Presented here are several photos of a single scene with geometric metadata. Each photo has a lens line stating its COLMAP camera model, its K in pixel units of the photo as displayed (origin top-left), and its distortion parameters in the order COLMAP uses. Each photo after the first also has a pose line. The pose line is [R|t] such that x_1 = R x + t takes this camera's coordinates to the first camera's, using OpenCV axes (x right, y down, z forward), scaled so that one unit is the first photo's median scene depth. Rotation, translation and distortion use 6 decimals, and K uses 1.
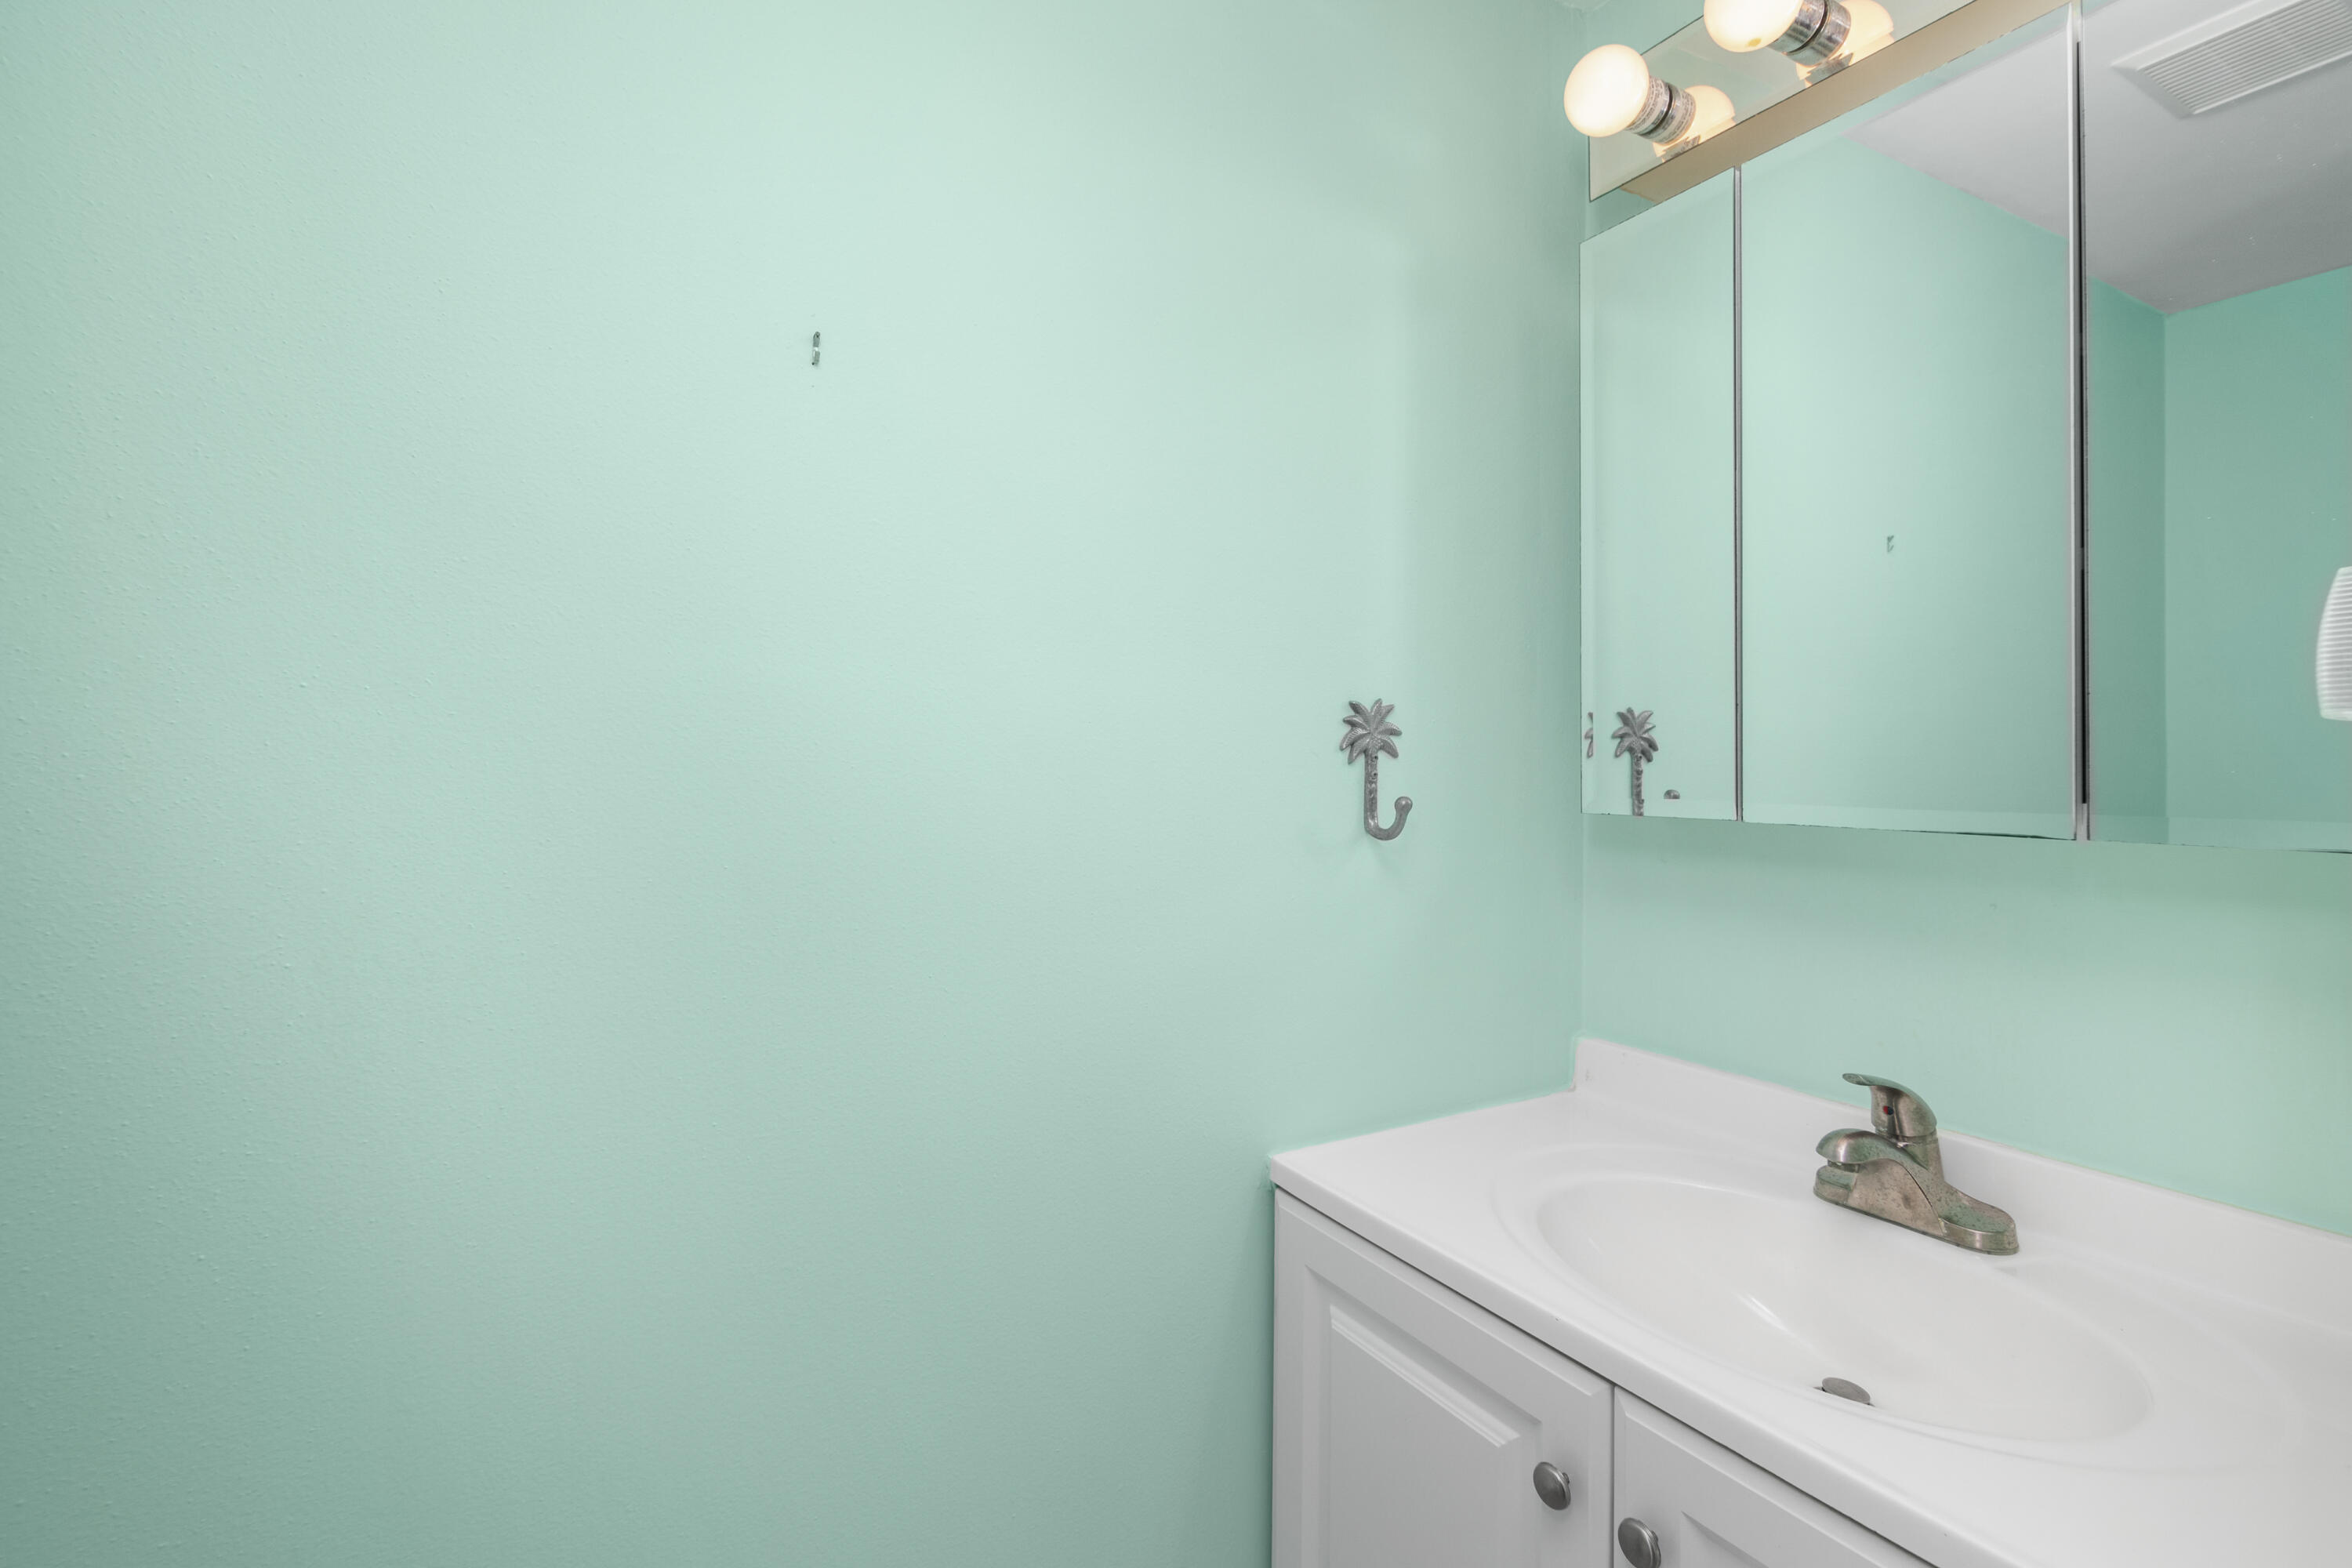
lens RADIAL K [[1047.0, 0, 1179.9], [0, 1047.0, 764.6], [0, 0, 1]] dist [0.000283, -0.001418]
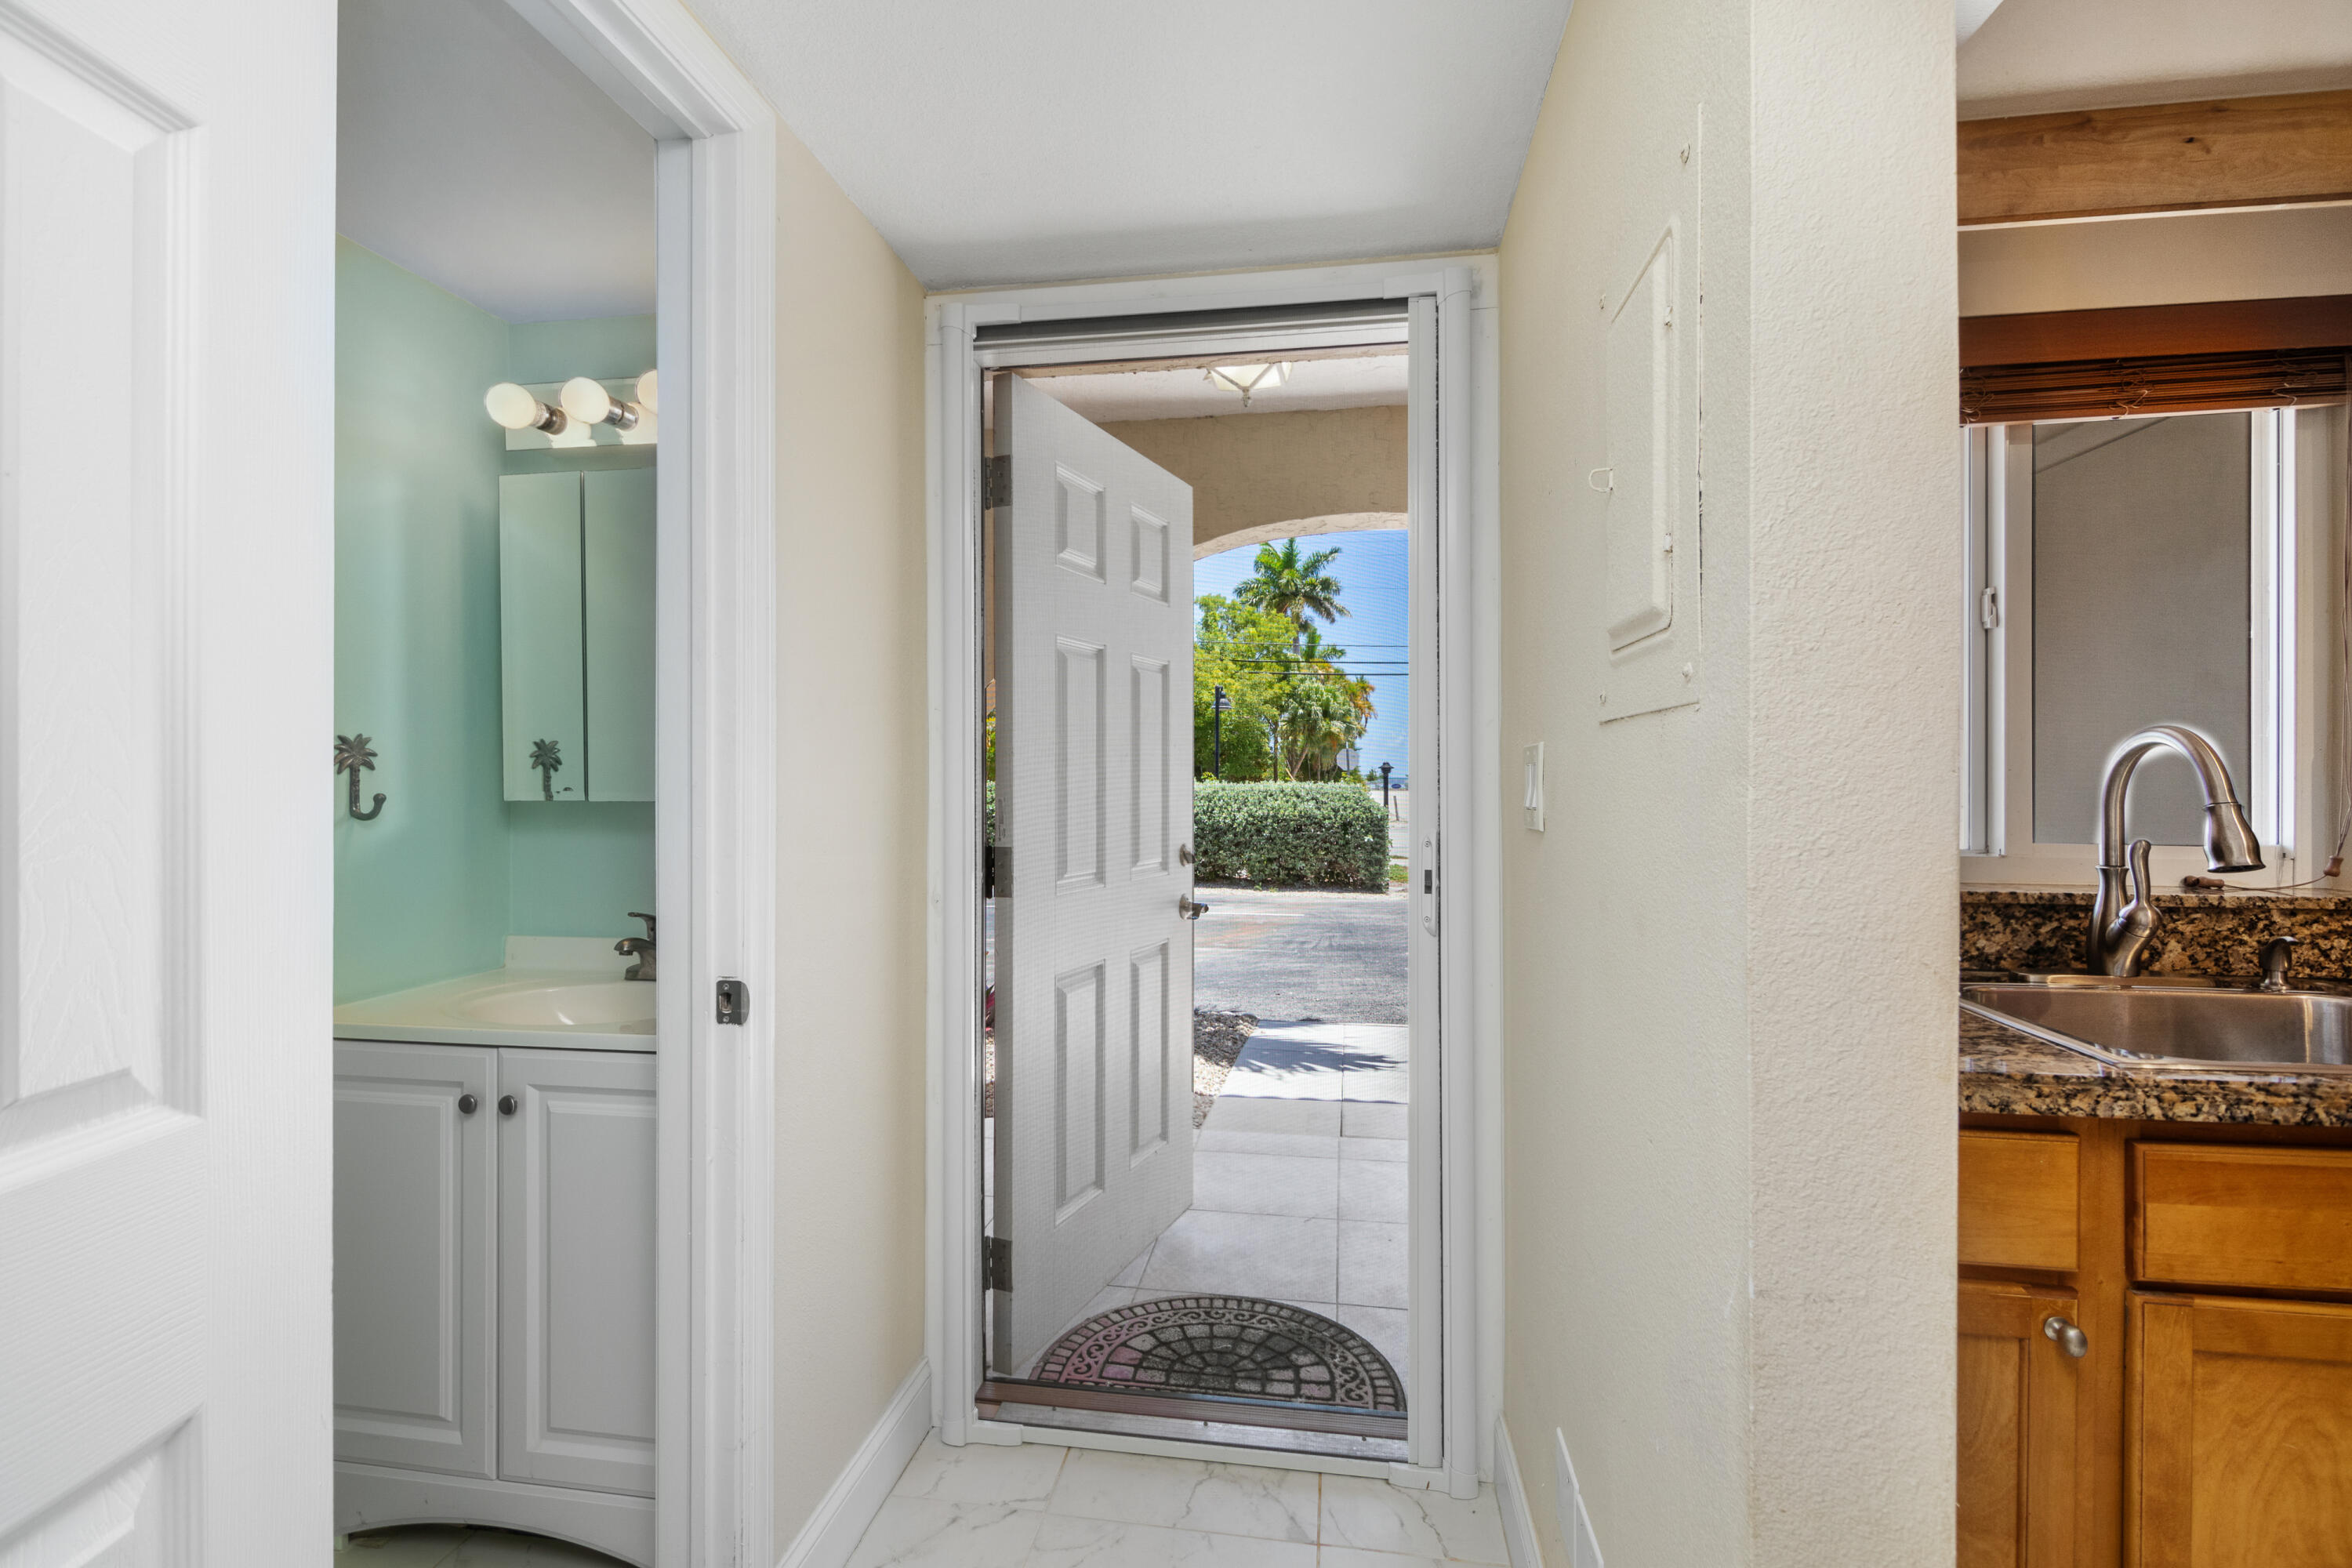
lens RADIAL K [[1047.0, 0, 1184.3], [0, 1047.0, 773.2], [0, 0, 1]] dist [0.000283, -0.001418]
pose [[0.640473, -0.005843, 0.767958, -0.239888], [0.000618, 0.999975, 0.007093, -0.012216], [-0.767980, -0.004068, 0.640461, -1.029569]]
